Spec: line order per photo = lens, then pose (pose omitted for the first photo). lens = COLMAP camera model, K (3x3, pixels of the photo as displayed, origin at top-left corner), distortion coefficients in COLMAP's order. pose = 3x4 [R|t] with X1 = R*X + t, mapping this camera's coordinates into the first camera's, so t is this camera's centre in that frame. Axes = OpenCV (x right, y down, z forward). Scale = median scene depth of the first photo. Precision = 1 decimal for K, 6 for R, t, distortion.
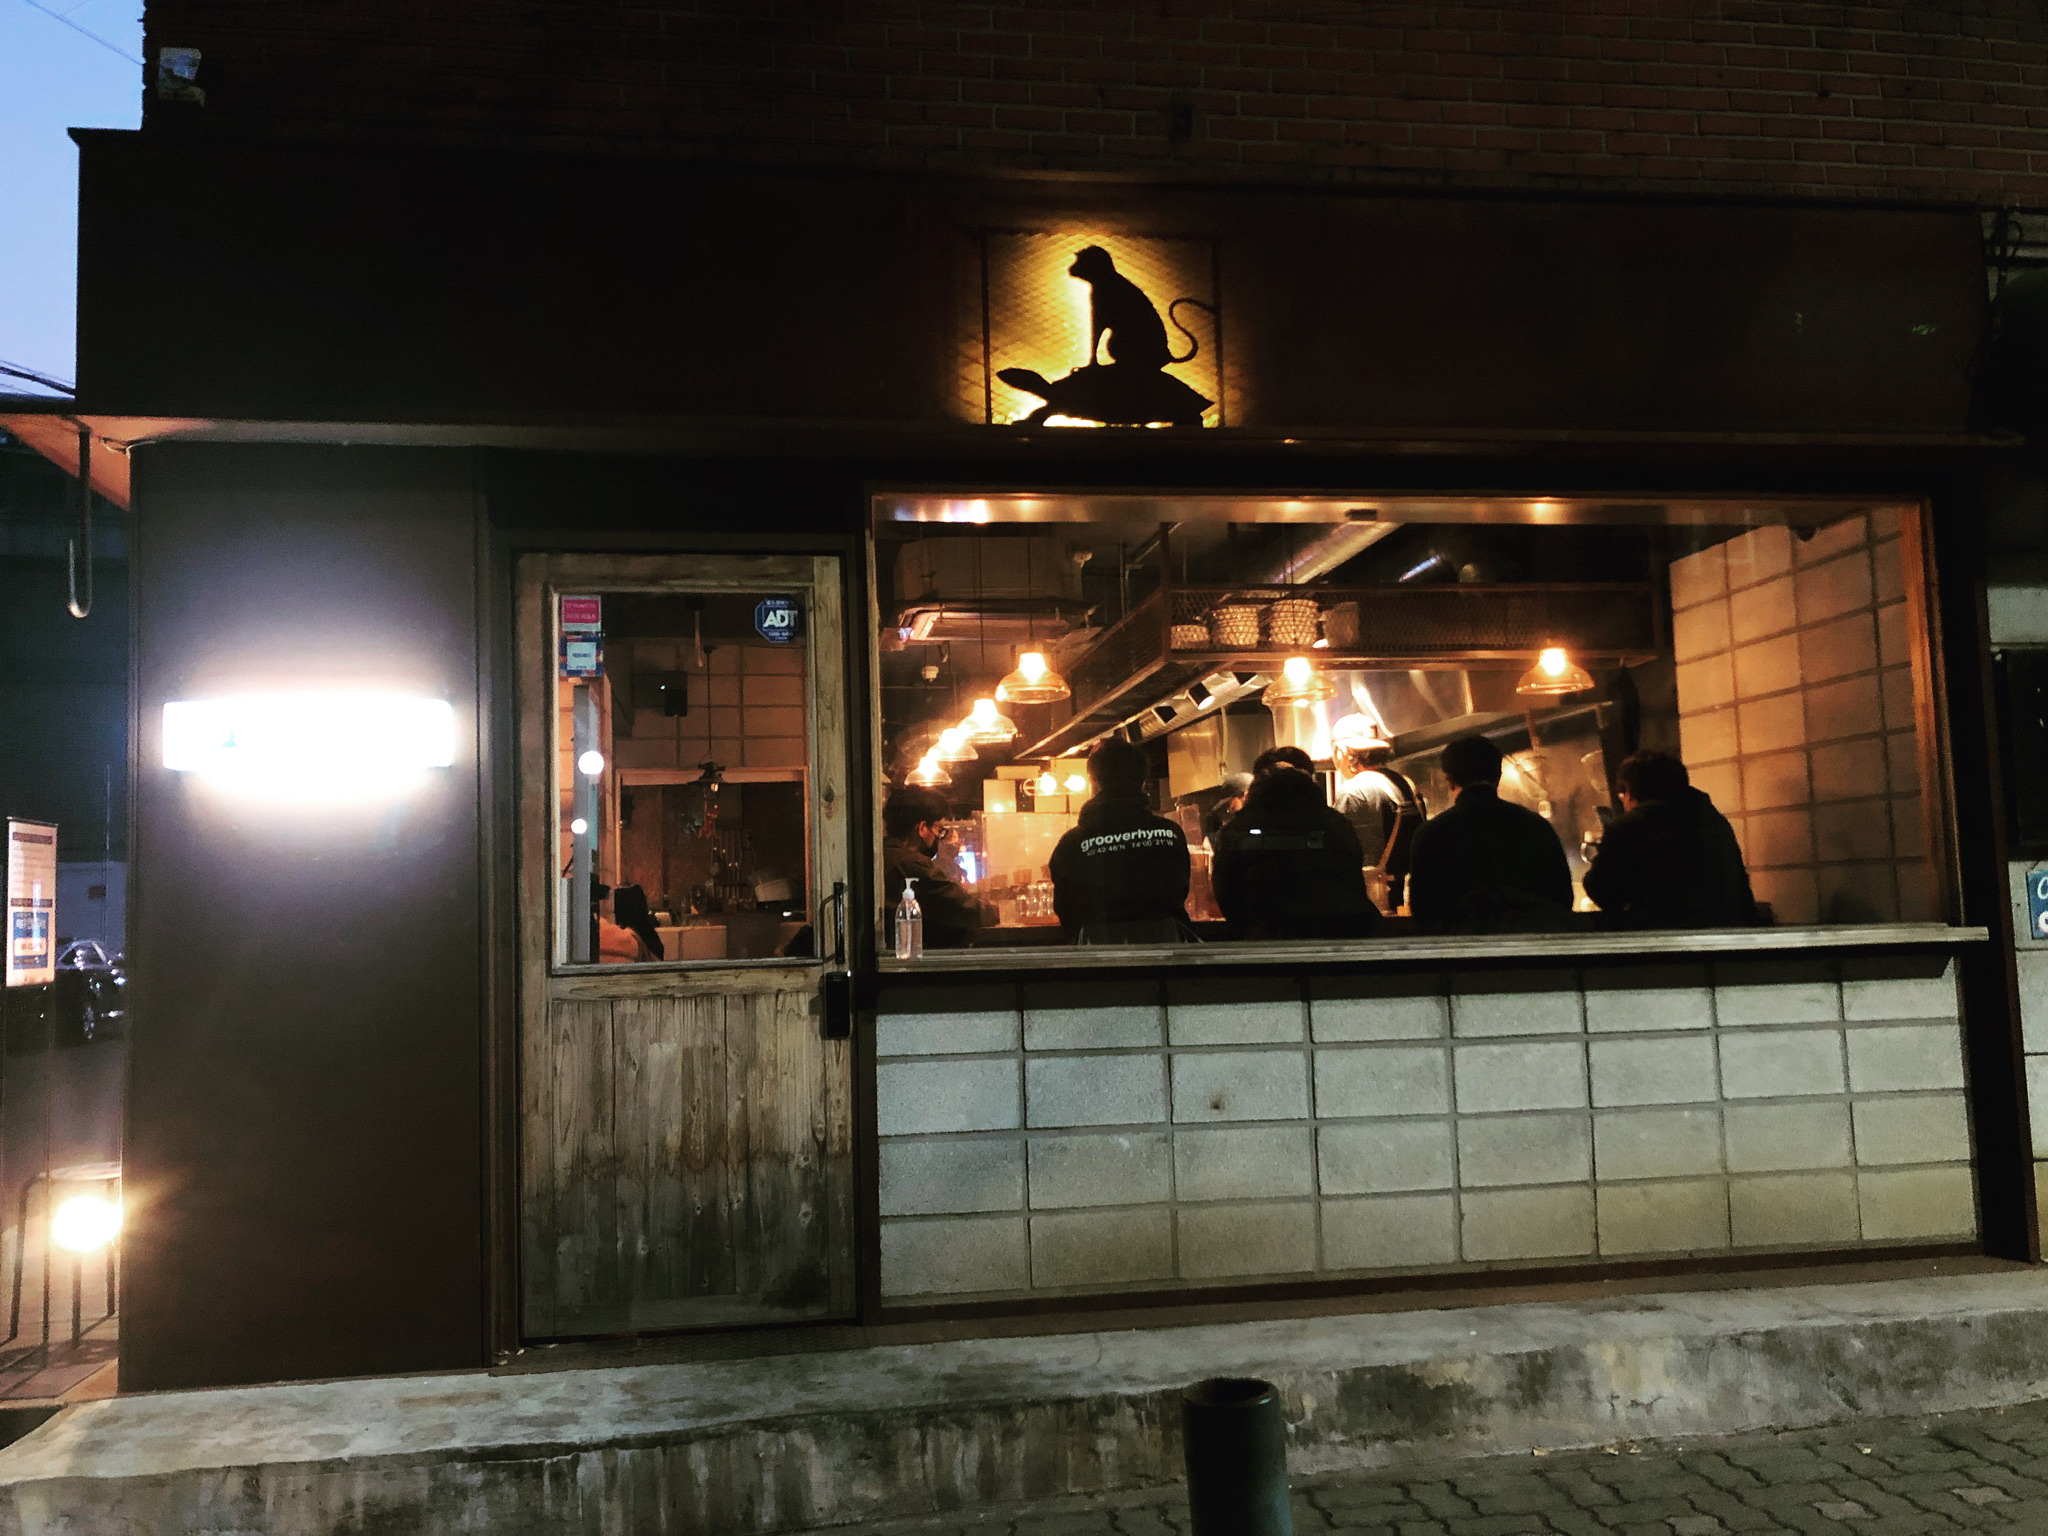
lens RADIAL K [[1681.5, 0, 1024.0], [0, 1681.5, 768.0], [0, 0, 1]] dist [0.115502, -0.284713]
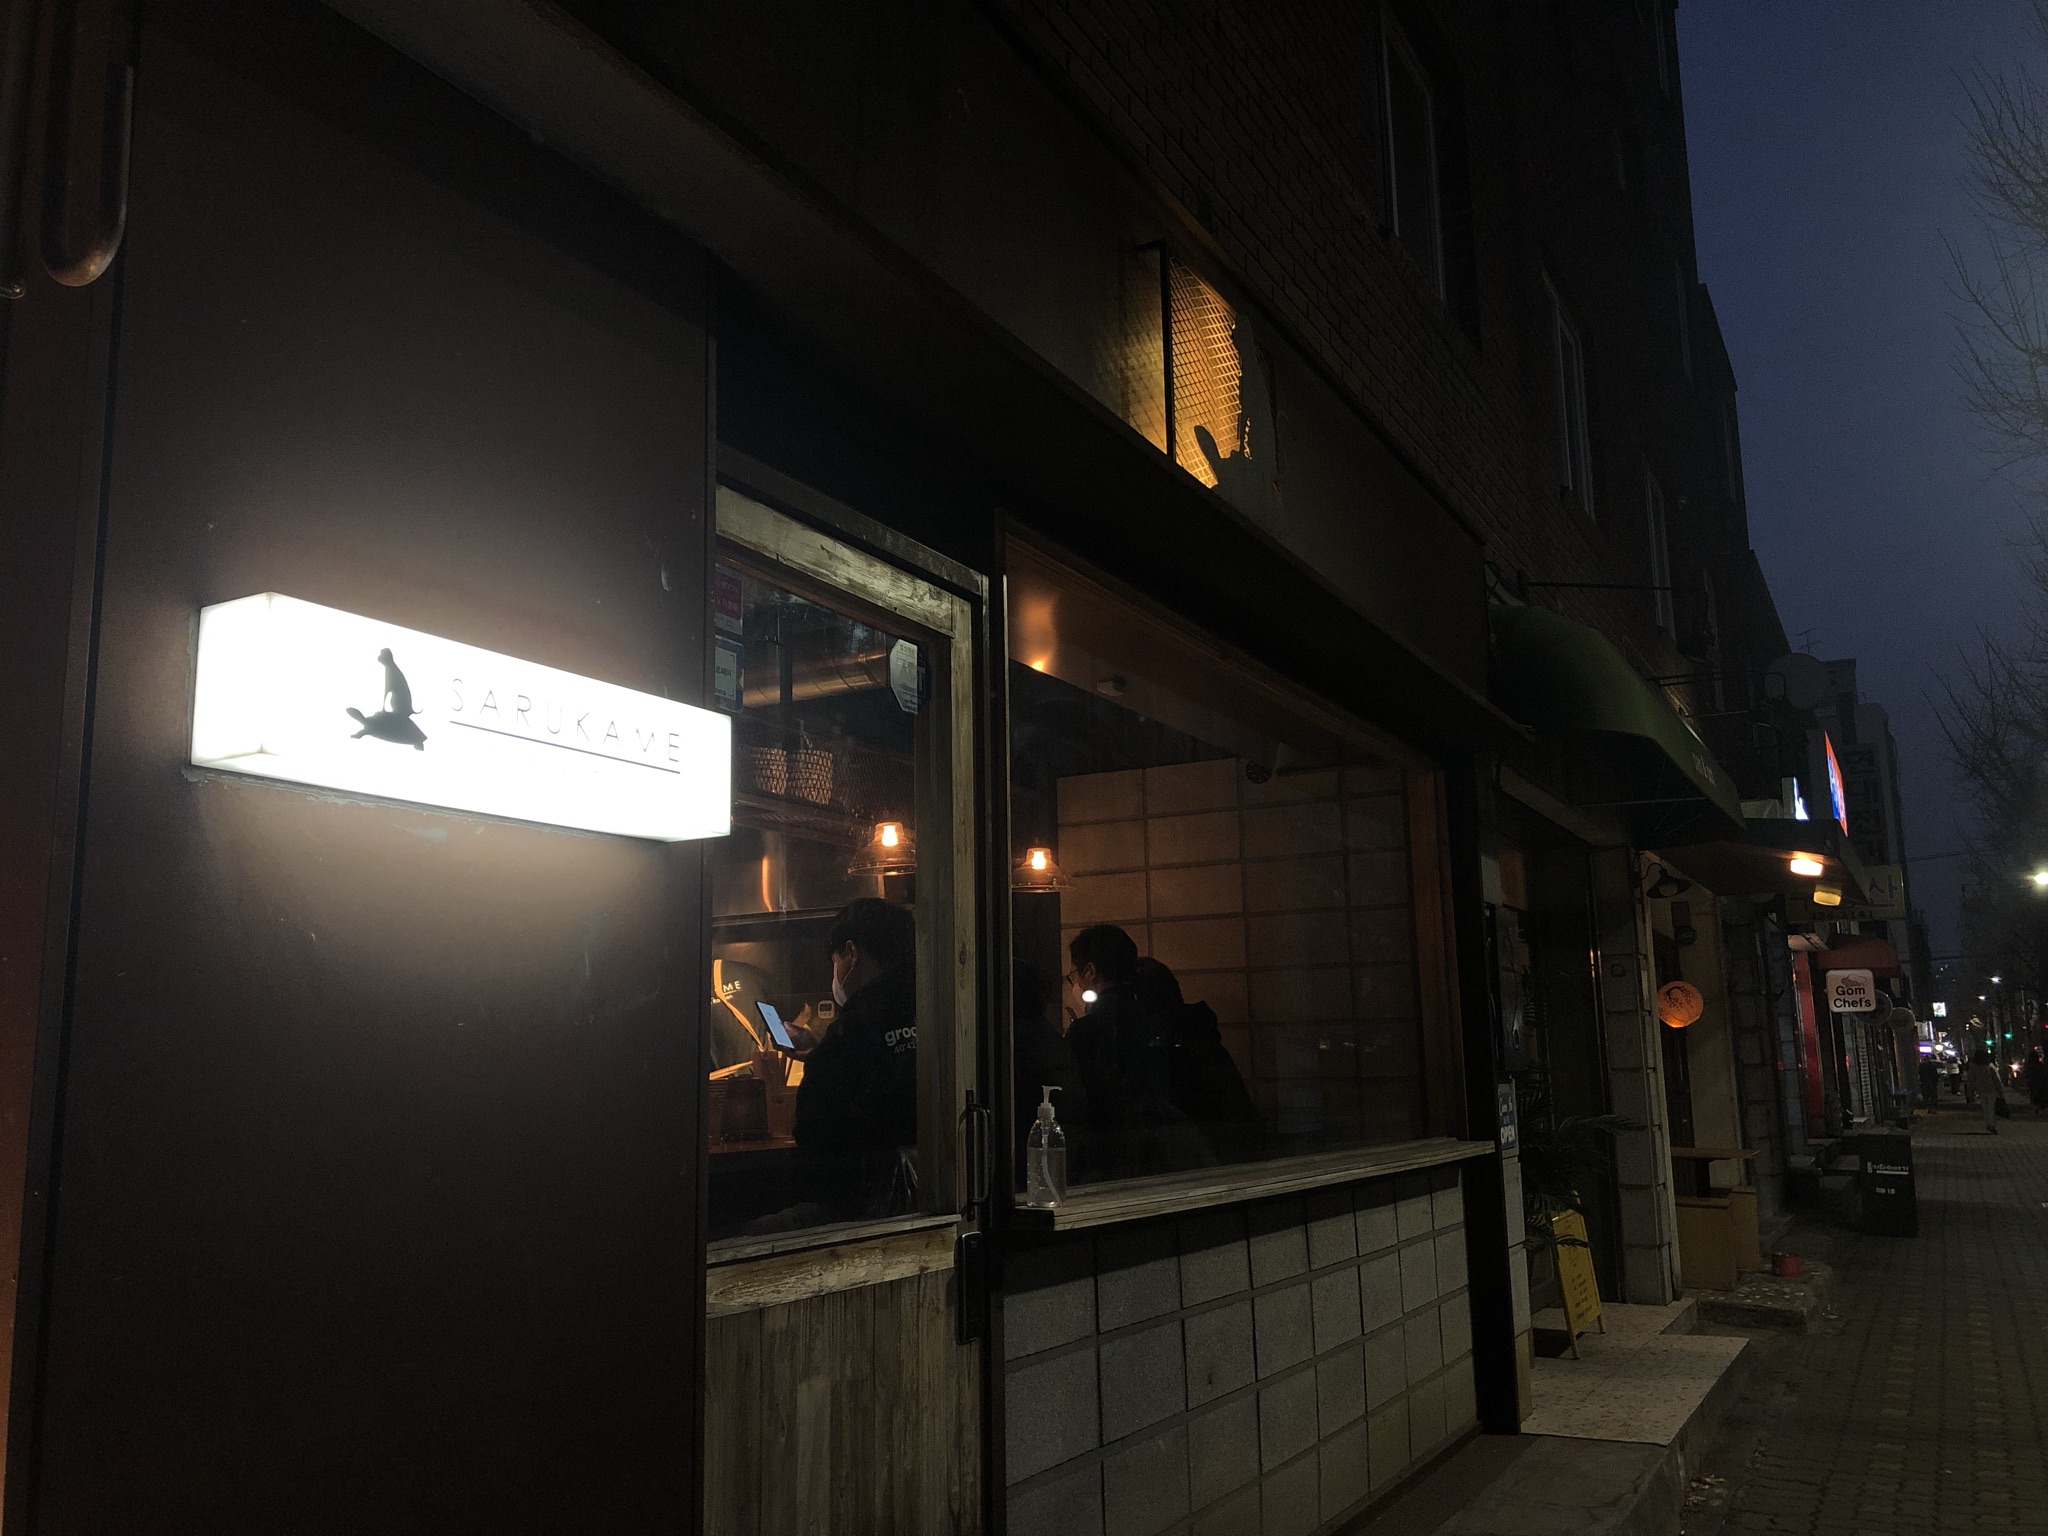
lens RADIAL K [[1681.5, 0, 1024.0], [0, 1681.5, 768.0], [0, 0, 1]] dist [0.115502, -0.284713]
pose [[0.607852, 0.159169, 0.777934, -0.630059], [-0.065380, 0.986409, -0.150738, 0.041959], [-0.791354, 0.040765, 0.609997, 0.582580]]
